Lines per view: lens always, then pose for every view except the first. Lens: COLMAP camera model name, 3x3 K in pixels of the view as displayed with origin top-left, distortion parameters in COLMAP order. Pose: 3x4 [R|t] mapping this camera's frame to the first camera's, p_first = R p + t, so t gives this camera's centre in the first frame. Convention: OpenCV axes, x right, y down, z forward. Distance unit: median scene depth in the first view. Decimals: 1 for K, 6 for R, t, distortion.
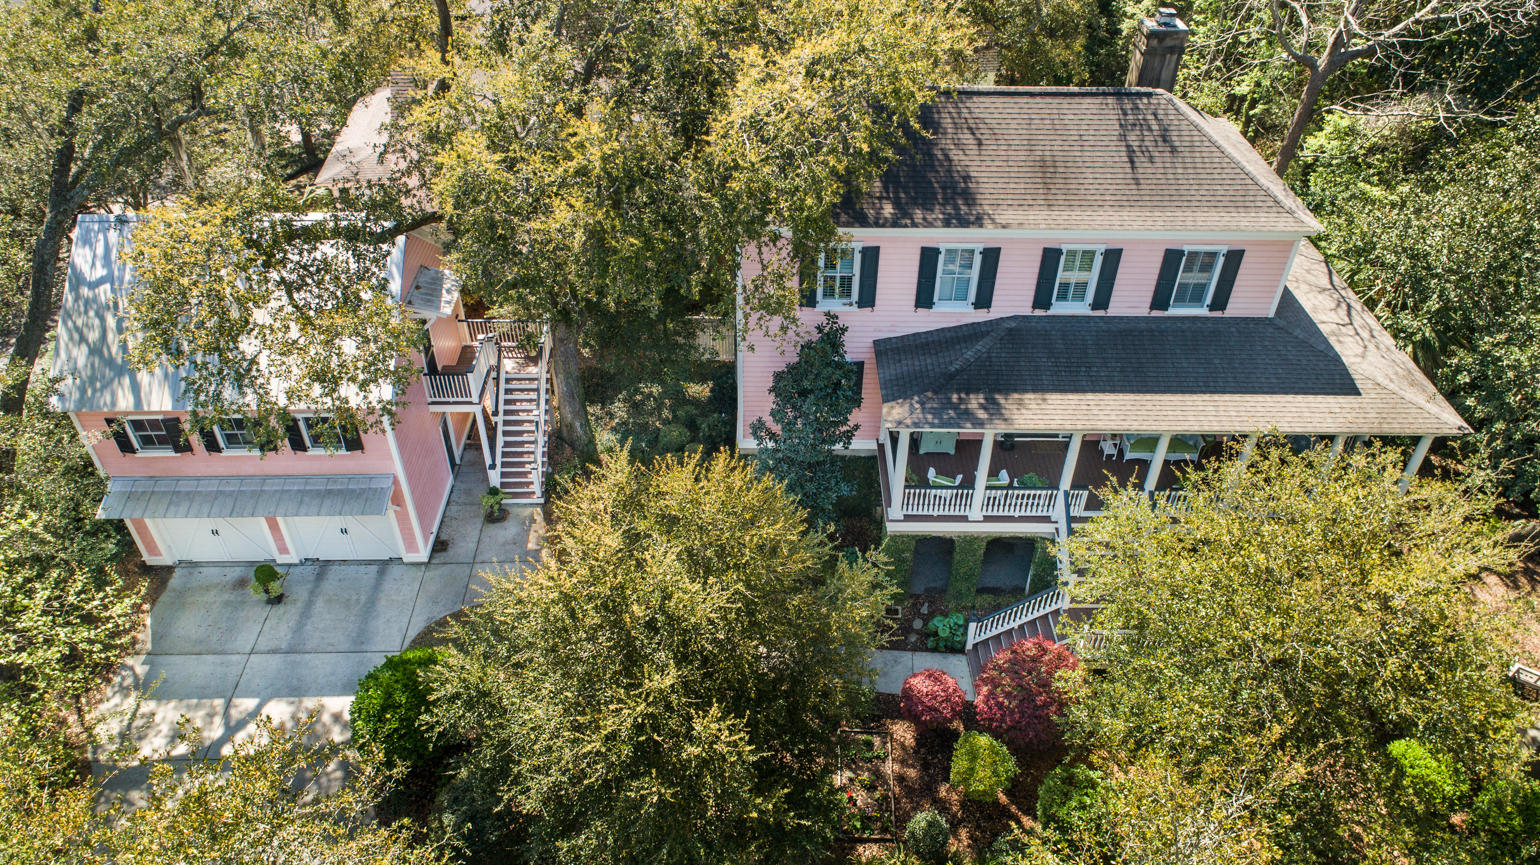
lens RADIAL K [[1052.3, 0, 770.0], [0, 1052.3, 432.5], [0, 0, 1]] dist [-0.002829, 0.000578]
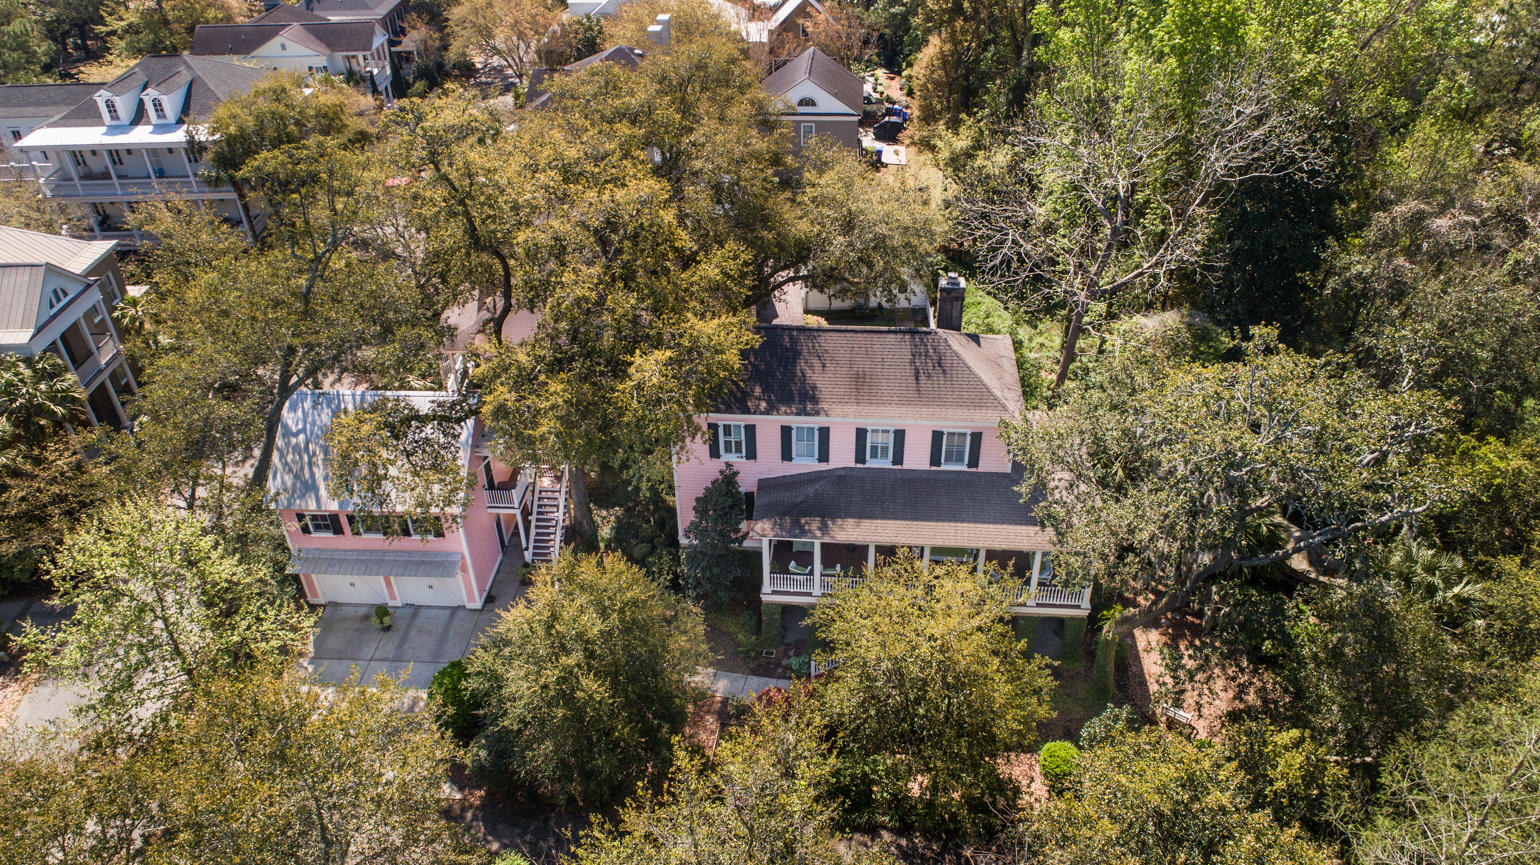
lens RADIAL K [[1069.9, 0, 770.0], [0, 1069.9, 432.5], [0, 0, 1]] dist [-0.010105, -0.000163]
pose [[0.995631, 0.026420, -0.089561, 0.266219], [-0.032678, 0.997071, -0.069147, -0.047972], [0.087472, 0.071772, 0.993578, -0.628250]]
